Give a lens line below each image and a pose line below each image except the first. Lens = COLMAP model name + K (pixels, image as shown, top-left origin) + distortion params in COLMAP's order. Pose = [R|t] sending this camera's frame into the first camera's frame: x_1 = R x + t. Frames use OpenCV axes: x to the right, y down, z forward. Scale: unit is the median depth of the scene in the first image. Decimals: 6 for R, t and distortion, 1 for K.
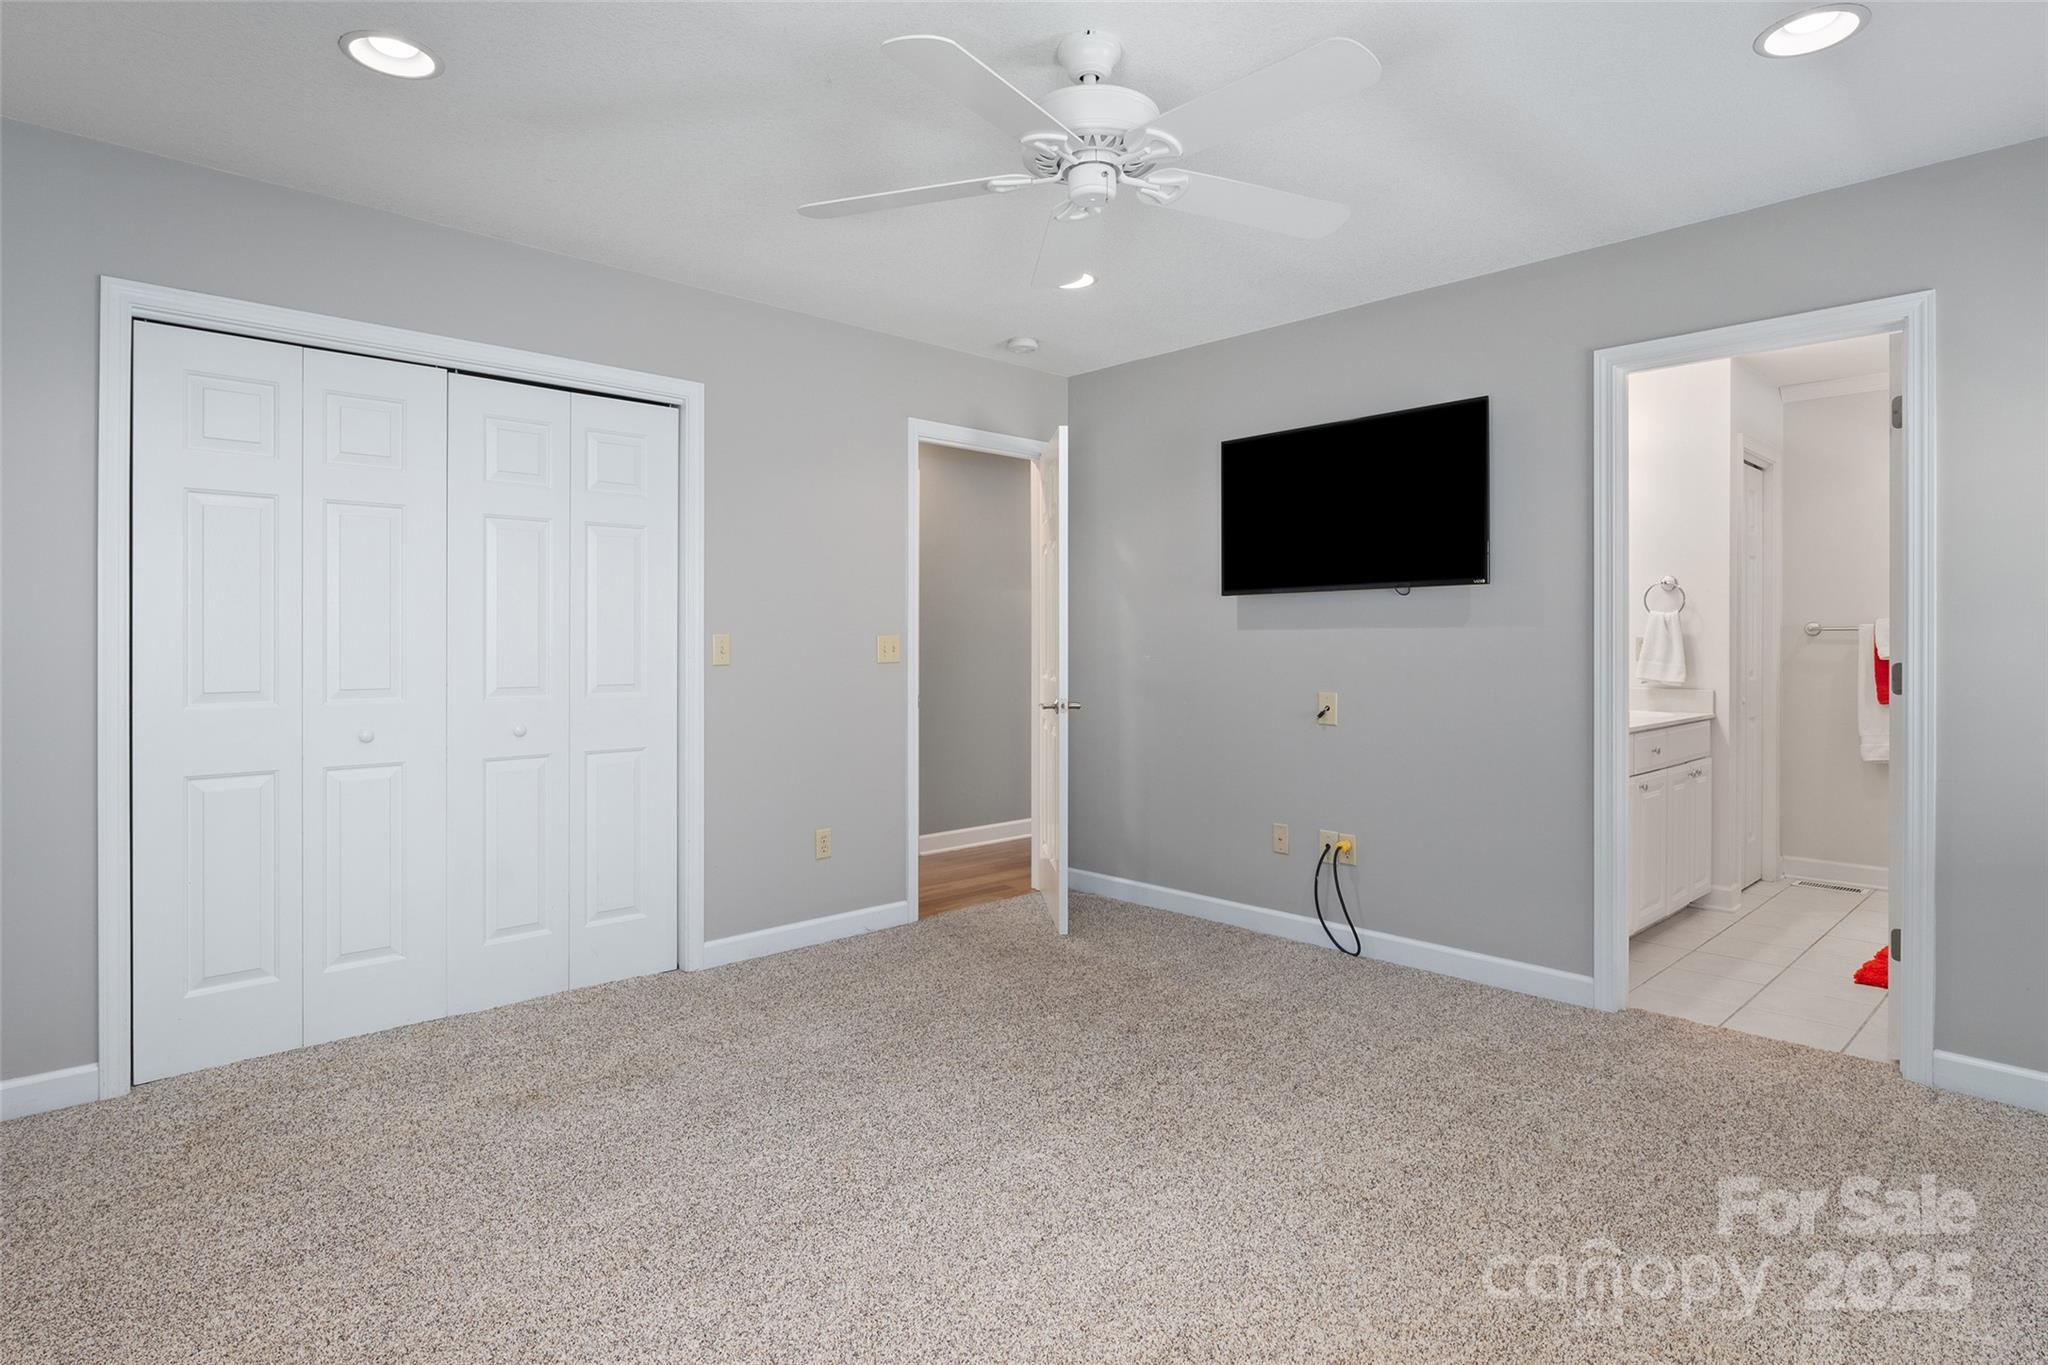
lens RADIAL K [[1081.5, 0, 1032.1], [0, 1081.5, 644.0], [0, 0, 1]] dist [-0.002898, 0.000322]
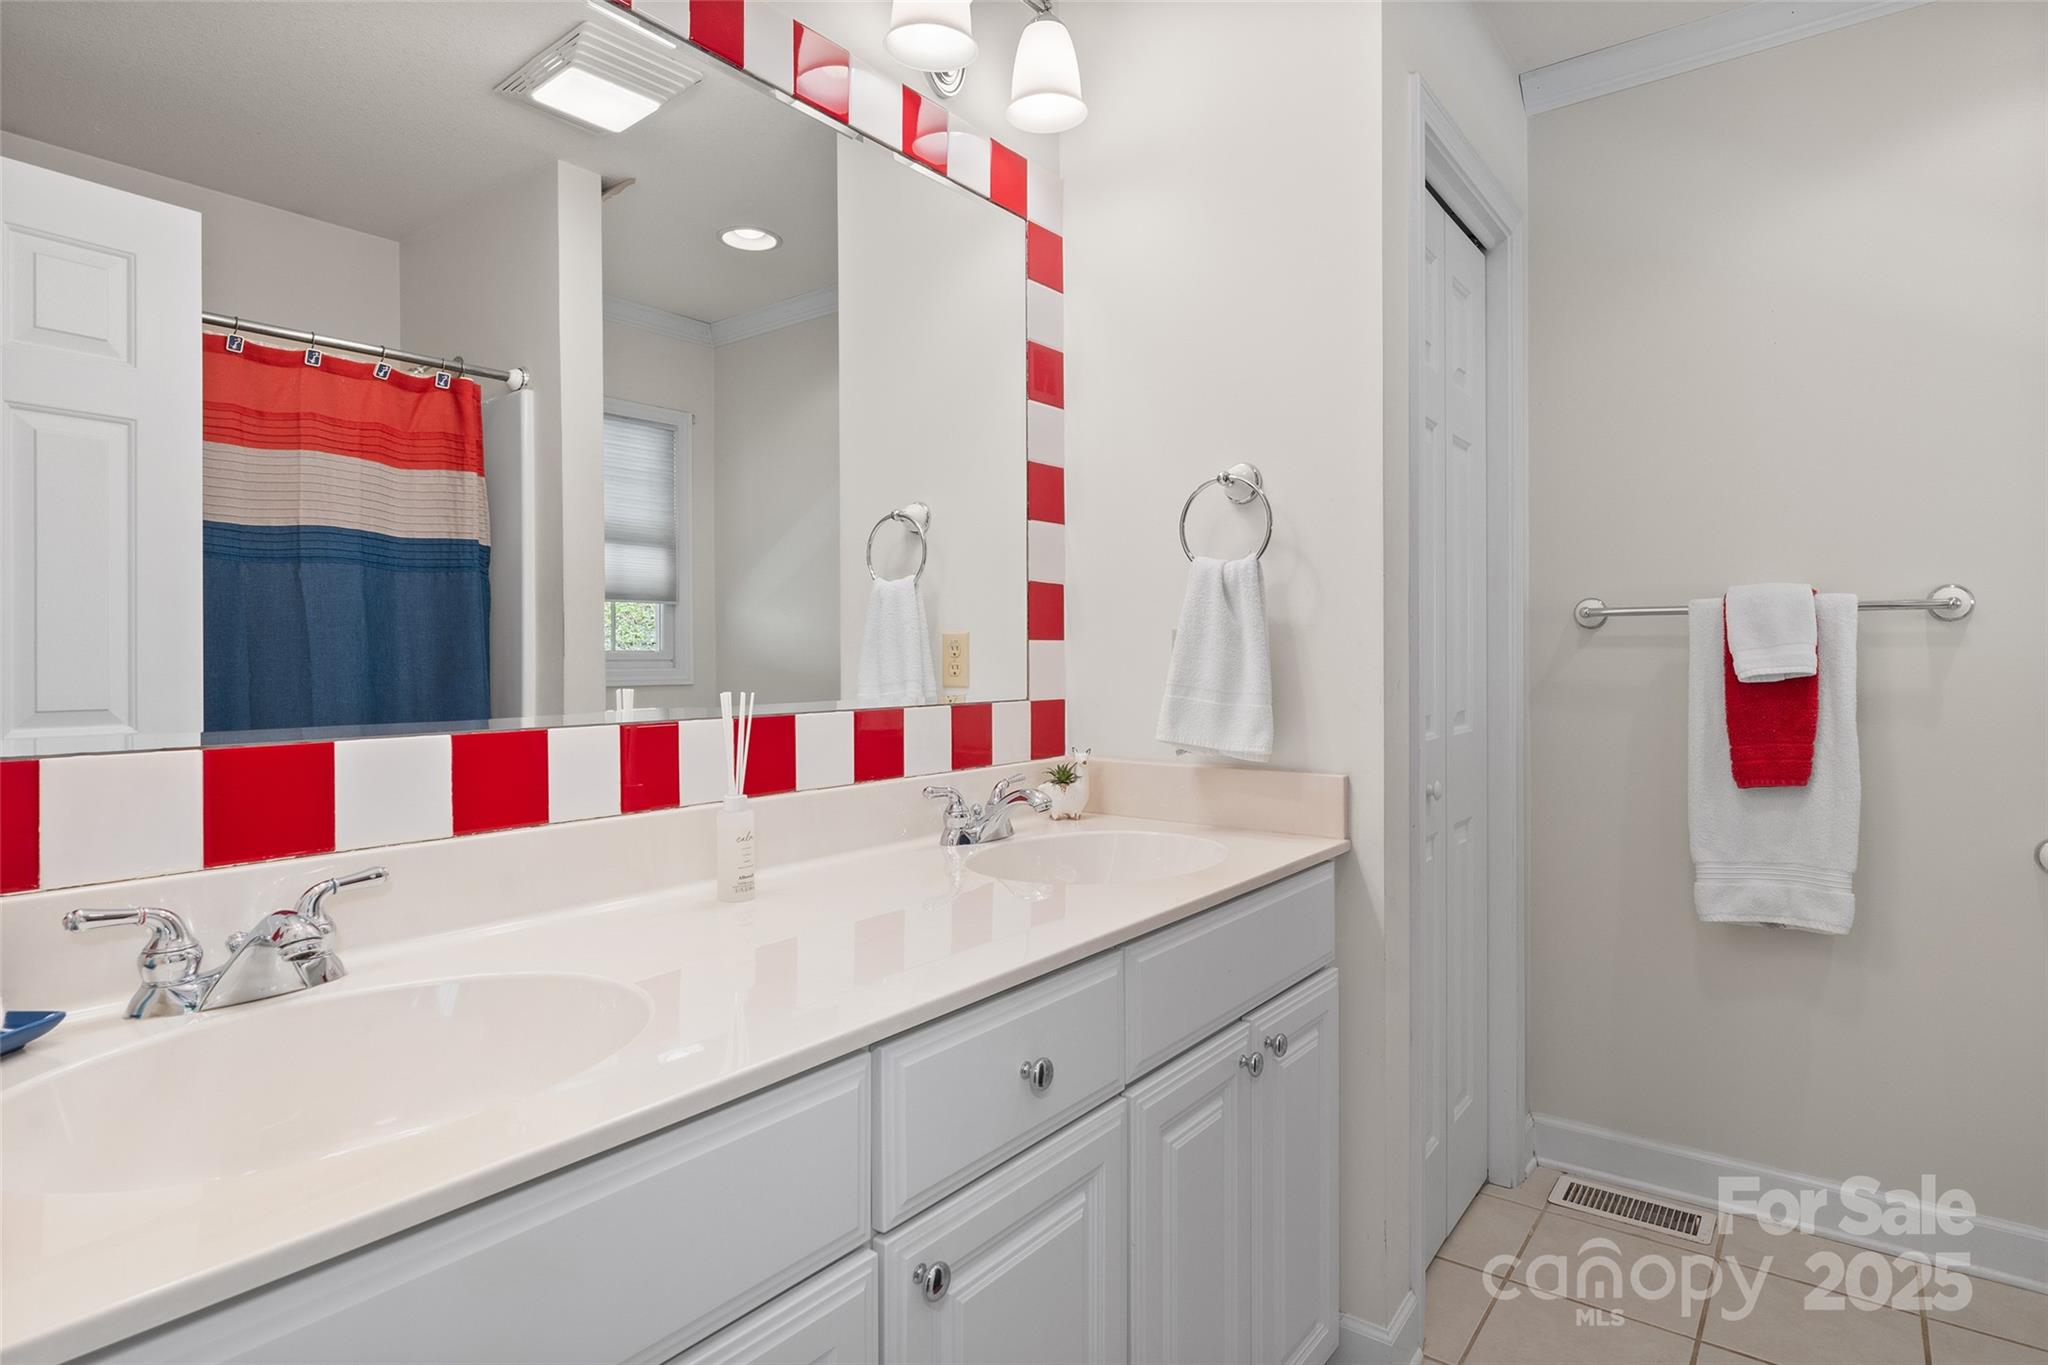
lens RADIAL K [[1081.5, 0, 1025.1], [0, 1081.5, 671.5], [0, 0, 1]] dist [-0.002898, 0.000322]
pose [[0.988083, -0.009812, 0.153607, 0.462969], [0.007964, 0.999888, 0.012638, 0.003062], [-0.153714, -0.011264, 0.988051, 0.650719]]
